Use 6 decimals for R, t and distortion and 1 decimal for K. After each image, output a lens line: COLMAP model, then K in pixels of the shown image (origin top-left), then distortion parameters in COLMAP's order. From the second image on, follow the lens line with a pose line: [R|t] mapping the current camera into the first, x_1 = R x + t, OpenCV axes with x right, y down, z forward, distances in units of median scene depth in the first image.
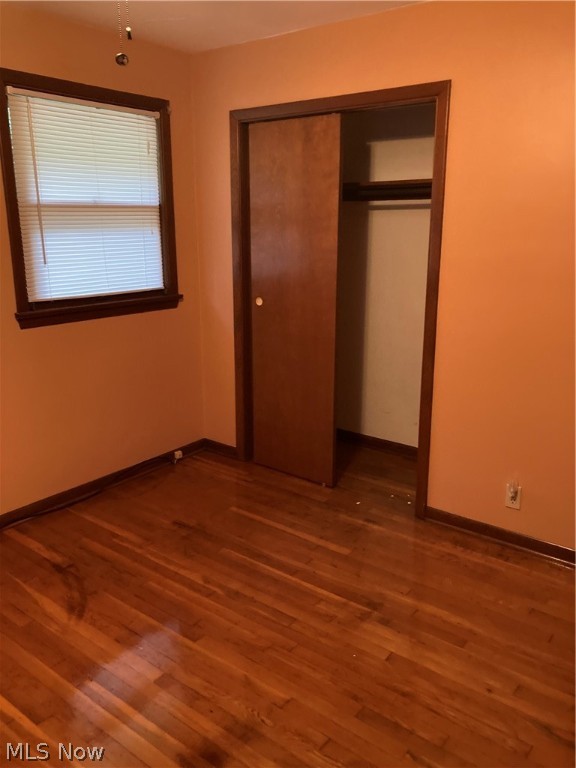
lens RADIAL K [[631.0, 0, 288.0], [0, 631.0, 384.0], [0, 0, 1]] dist [0.004837, 0.000979]
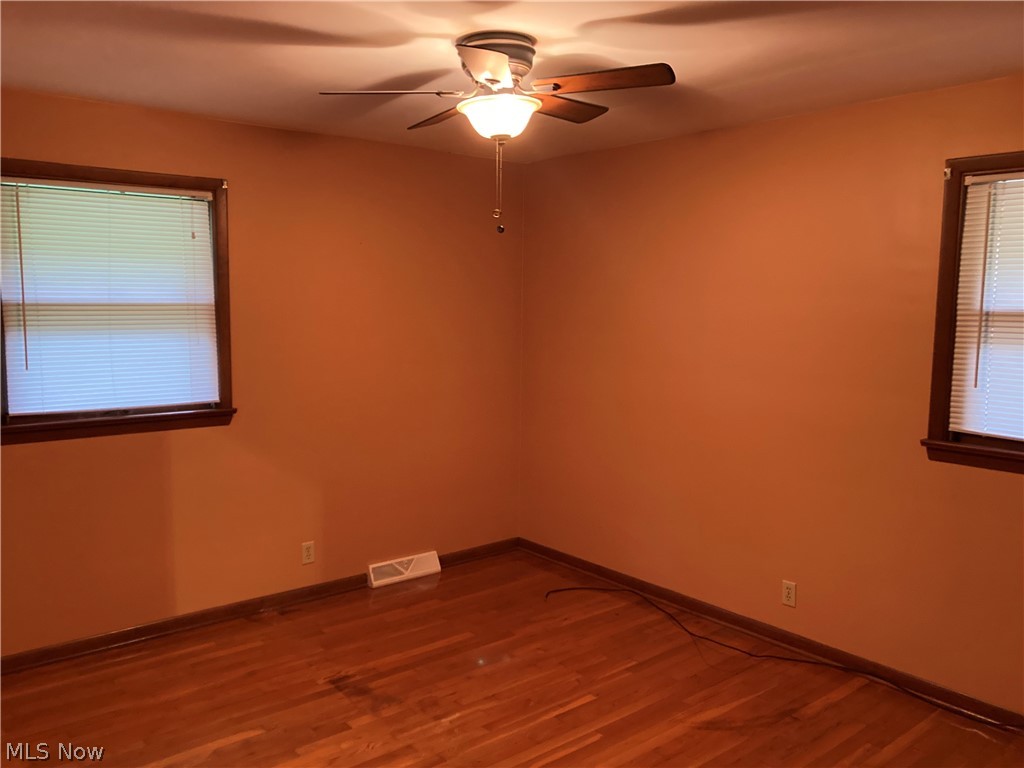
lens RADIAL K [[841.4, 0, 512.0], [0, 841.4, 384.0], [0, 0, 1]] dist [0.004837, 0.000979]
pose [[-0.223410, 0.094873, -0.970097, 0.775772], [-0.262150, 0.952733, 0.153547, -0.211569], [0.938811, 0.288615, -0.187979, 0.688775]]
